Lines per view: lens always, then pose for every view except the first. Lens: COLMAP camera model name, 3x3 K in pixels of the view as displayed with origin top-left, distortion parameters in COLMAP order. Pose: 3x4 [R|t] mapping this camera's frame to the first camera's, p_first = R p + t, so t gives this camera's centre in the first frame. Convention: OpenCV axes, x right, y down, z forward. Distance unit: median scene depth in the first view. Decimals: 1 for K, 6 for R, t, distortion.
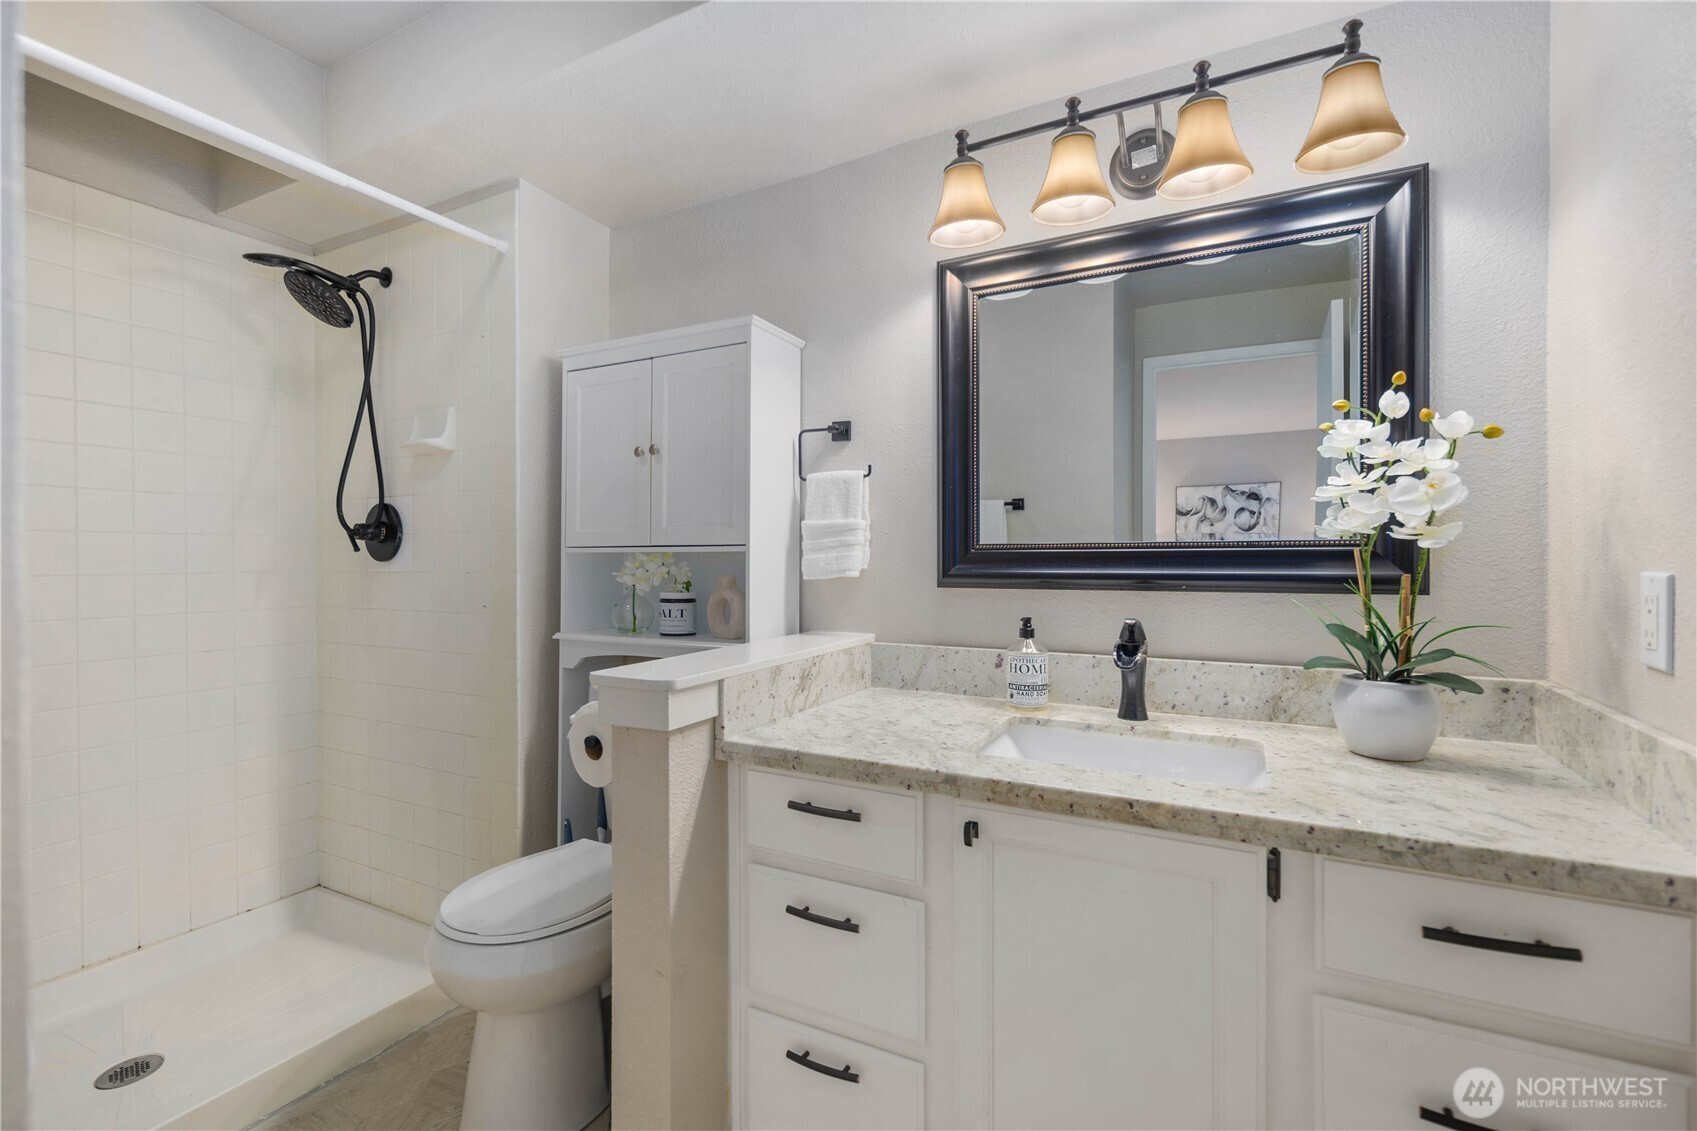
lens RADIAL K [[747.7, 0, 844.9], [0, 747.7, 558.8], [0, 0, 1]] dist [0.000672, 0.000112]
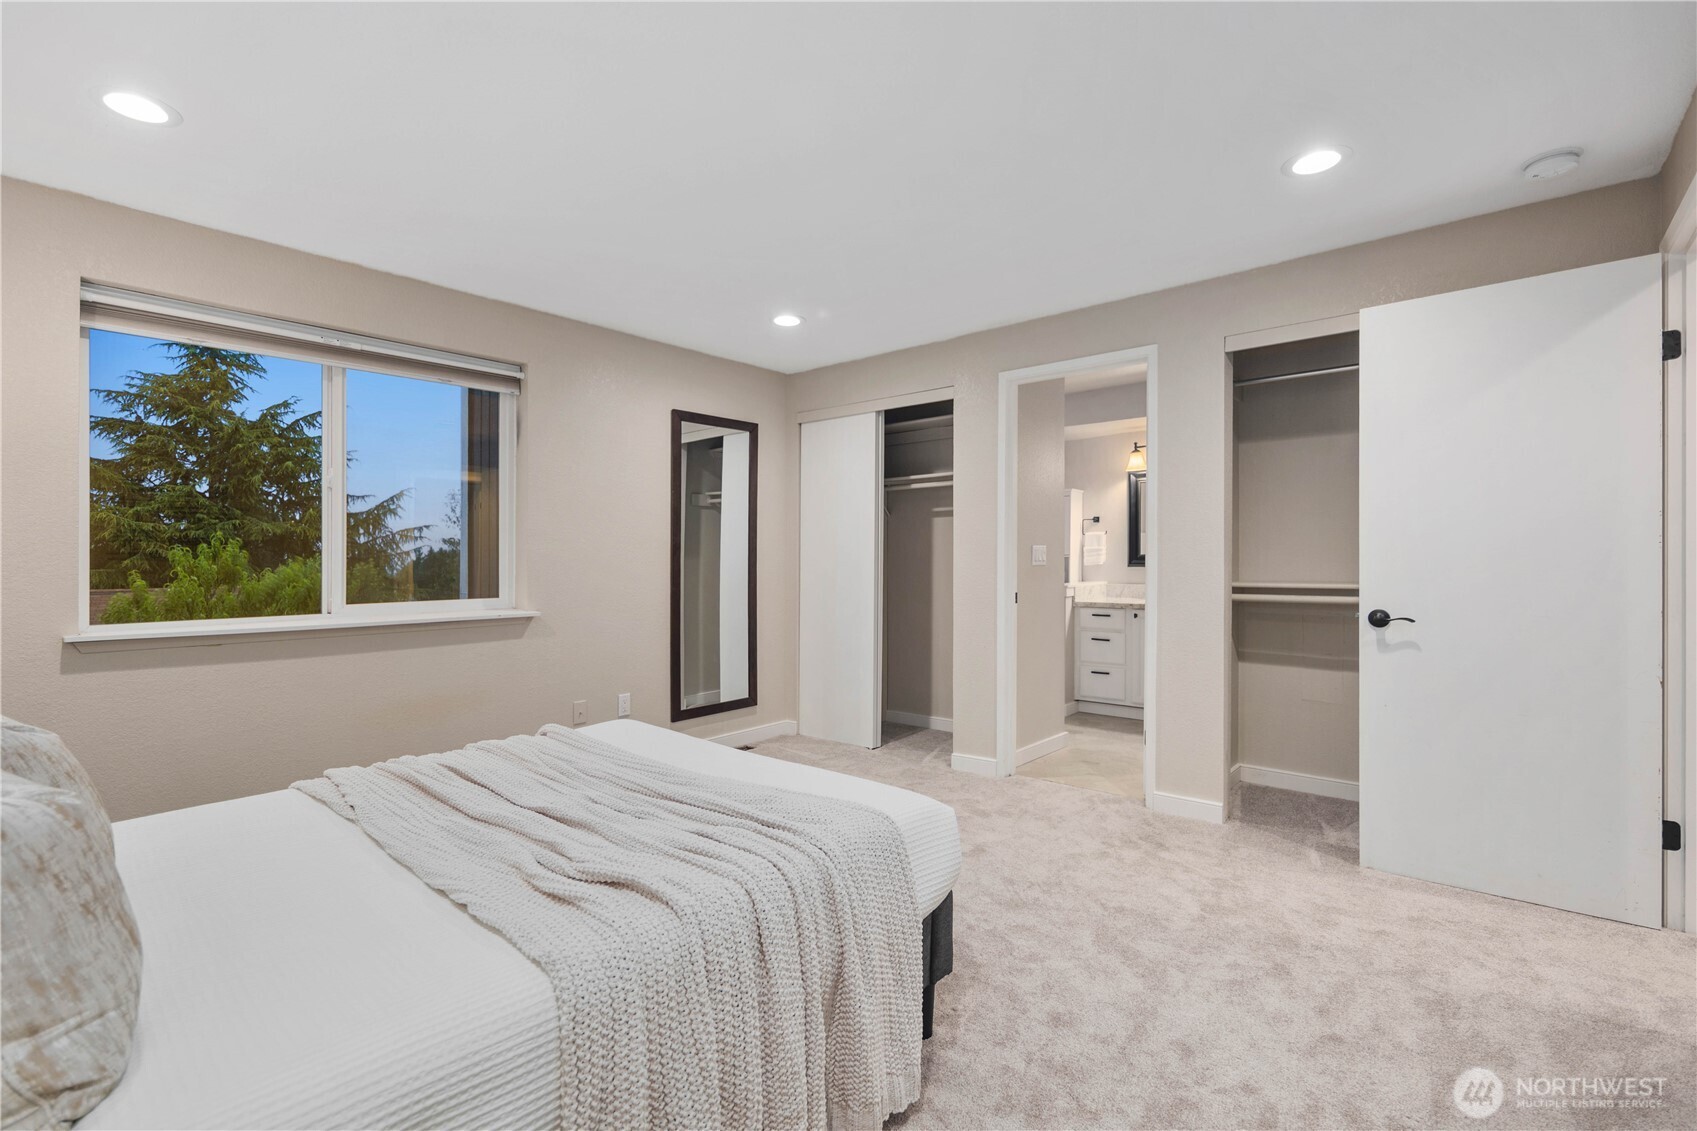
lens RADIAL K [[747.7, 0, 844.9], [0, 747.7, 558.8], [0, 0, 1]] dist [0.000672, 0.000112]
pose [[0.971862, 0.001306, -0.235546, -0.322250], [-0.002652, 0.999982, -0.005396, 0.021353], [0.235535, 0.005869, 0.971848, -2.572885]]
